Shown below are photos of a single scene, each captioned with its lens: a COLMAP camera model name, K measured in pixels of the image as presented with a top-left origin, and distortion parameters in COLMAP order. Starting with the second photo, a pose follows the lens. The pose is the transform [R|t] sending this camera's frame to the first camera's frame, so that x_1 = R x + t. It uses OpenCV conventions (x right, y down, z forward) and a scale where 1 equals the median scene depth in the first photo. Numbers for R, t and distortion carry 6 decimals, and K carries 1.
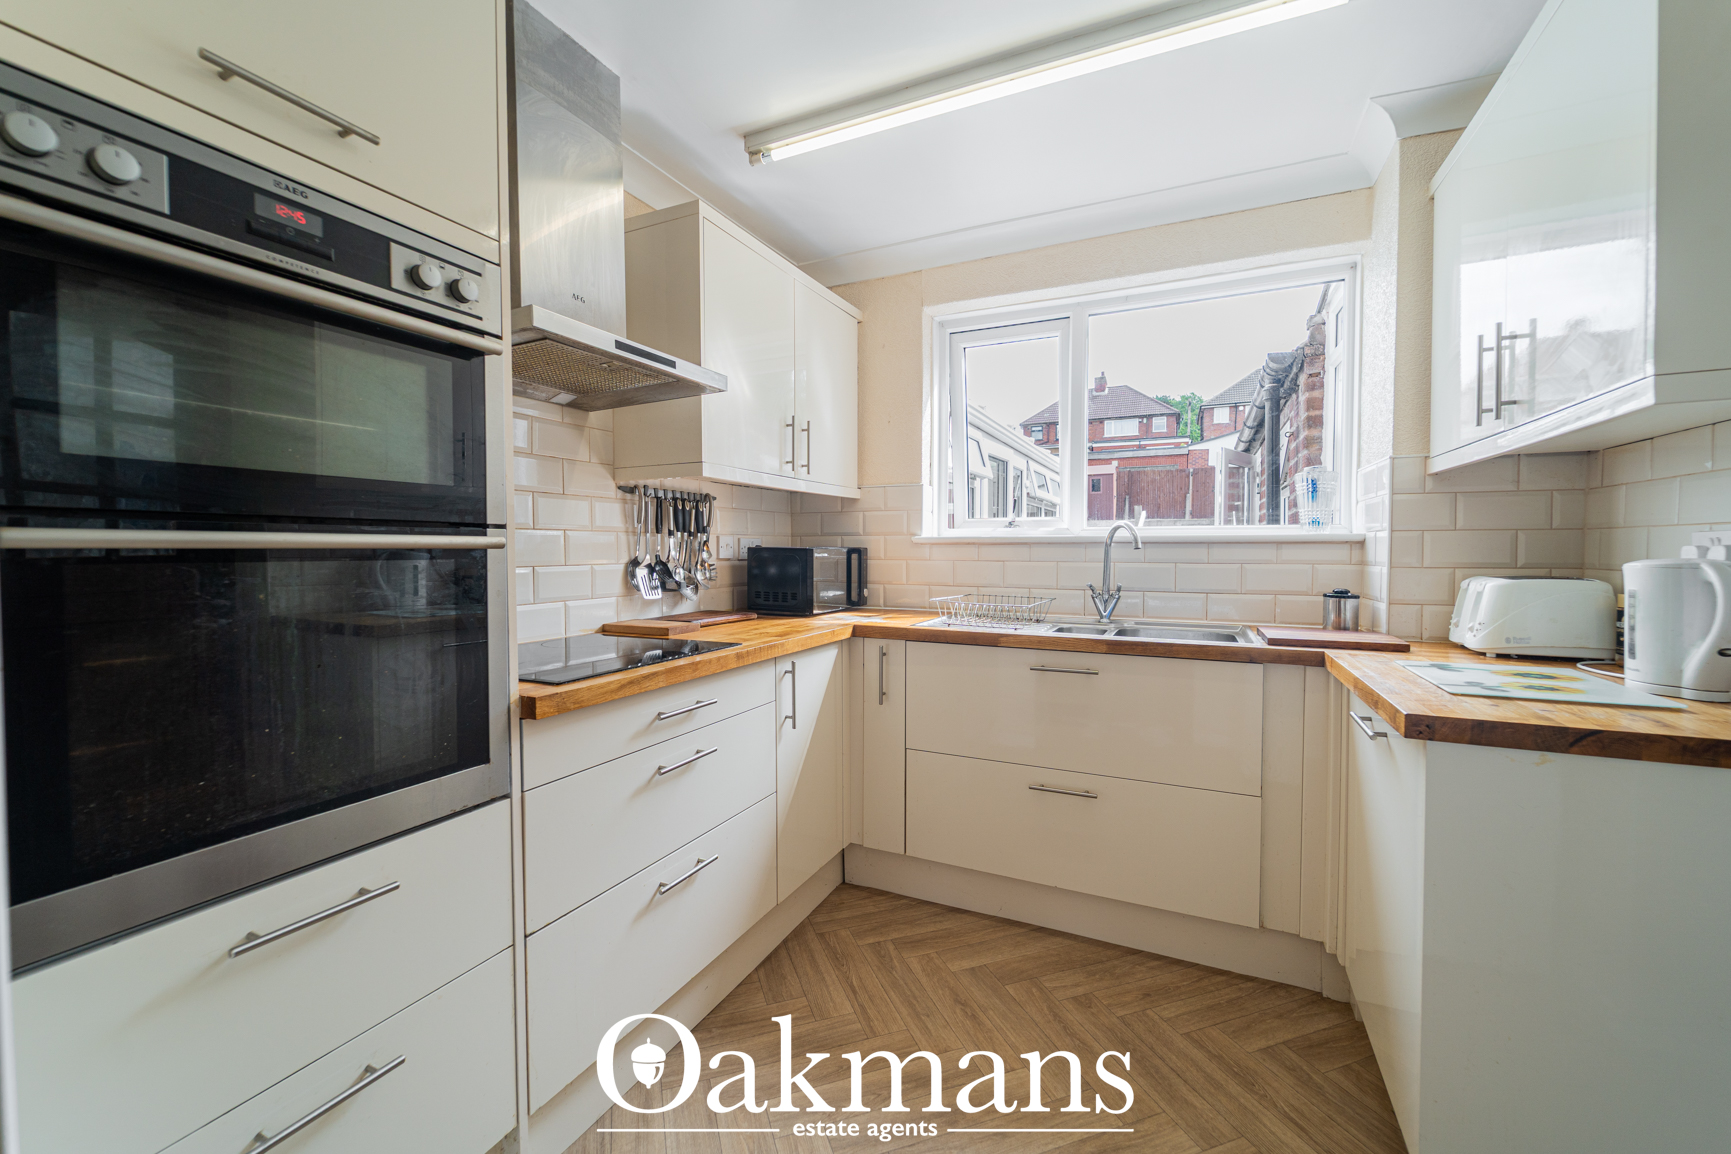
lens RADIAL K [[696.7, 0, 864.1], [0, 696.7, 568.8], [0, 0, 1]] dist [-0.001736, 0.000237]
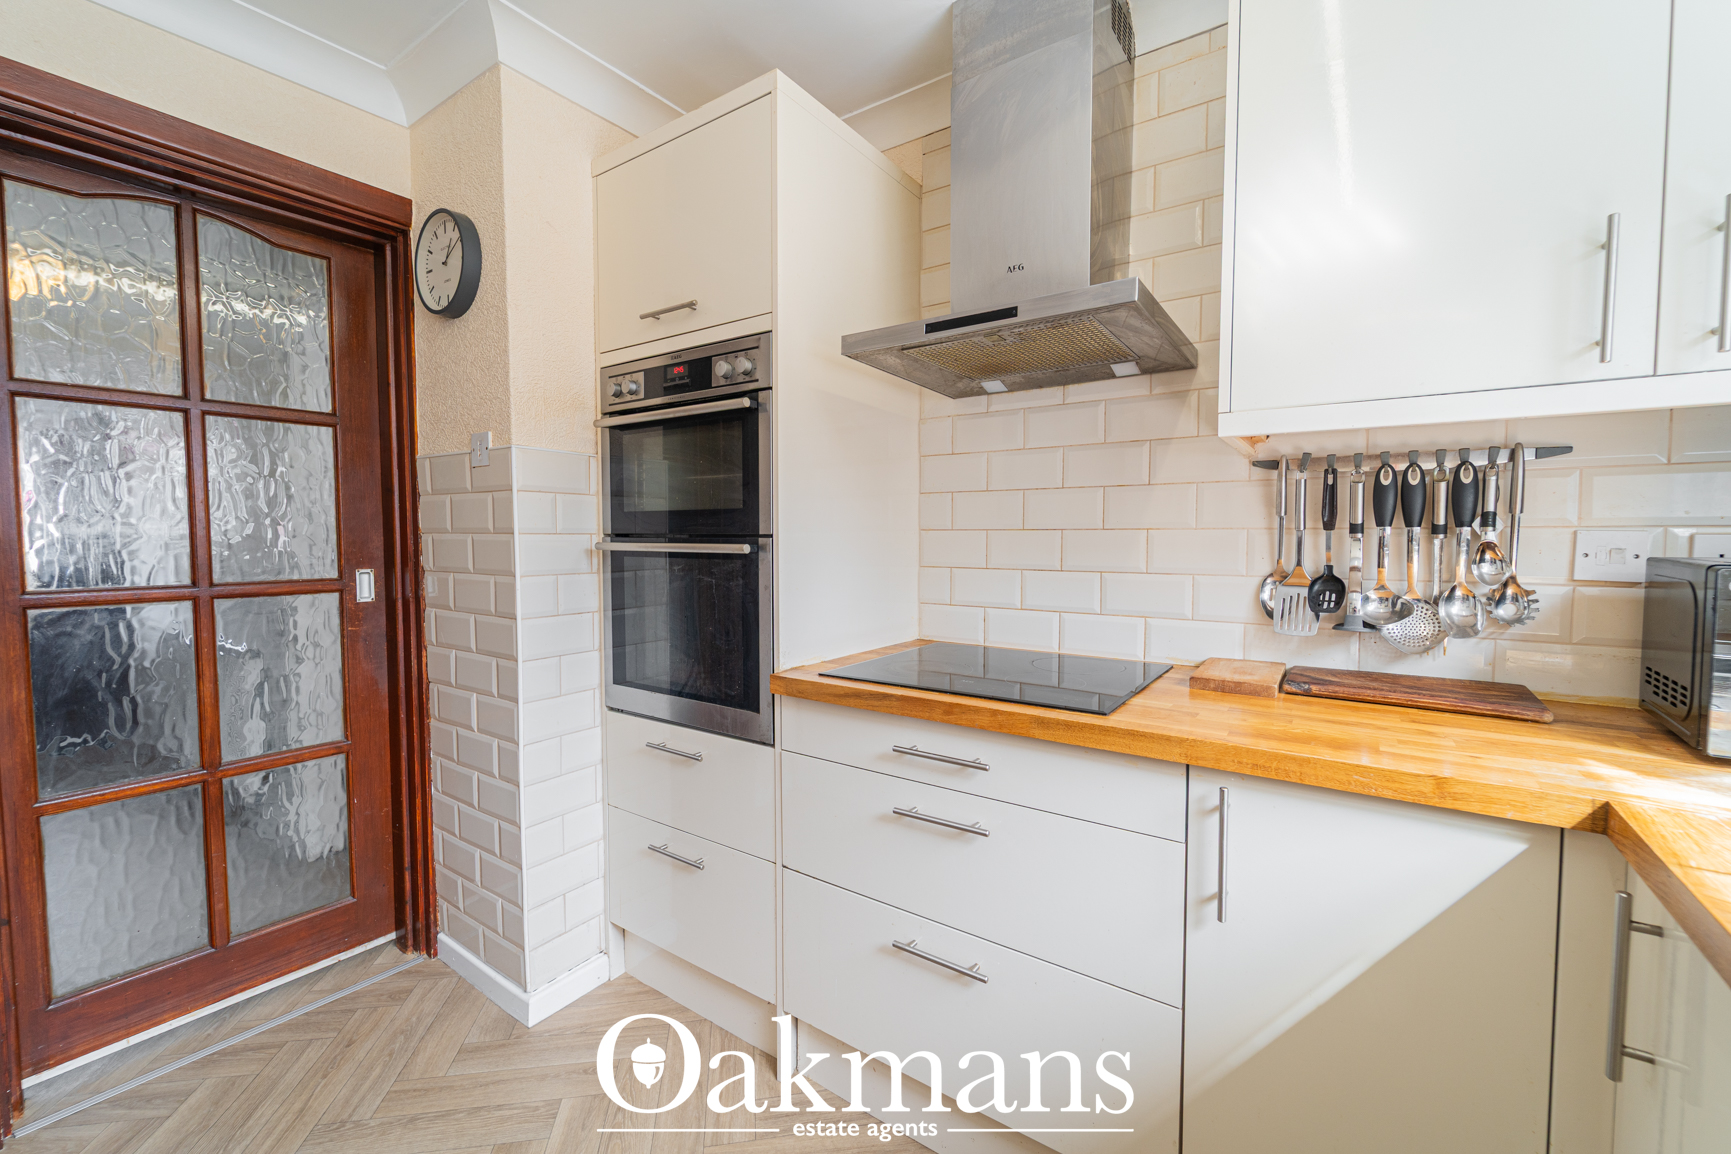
lens RADIAL K [[696.7, 0, 864.1], [0, 696.7, 568.8], [0, 0, 1]] dist [-0.001736, 0.000237]
pose [[-0.162280, 0.047137, -0.985618, 0.371595], [-0.028755, 0.998208, 0.052474, -0.037682], [0.986326, 0.036857, -0.160634, 0.713453]]
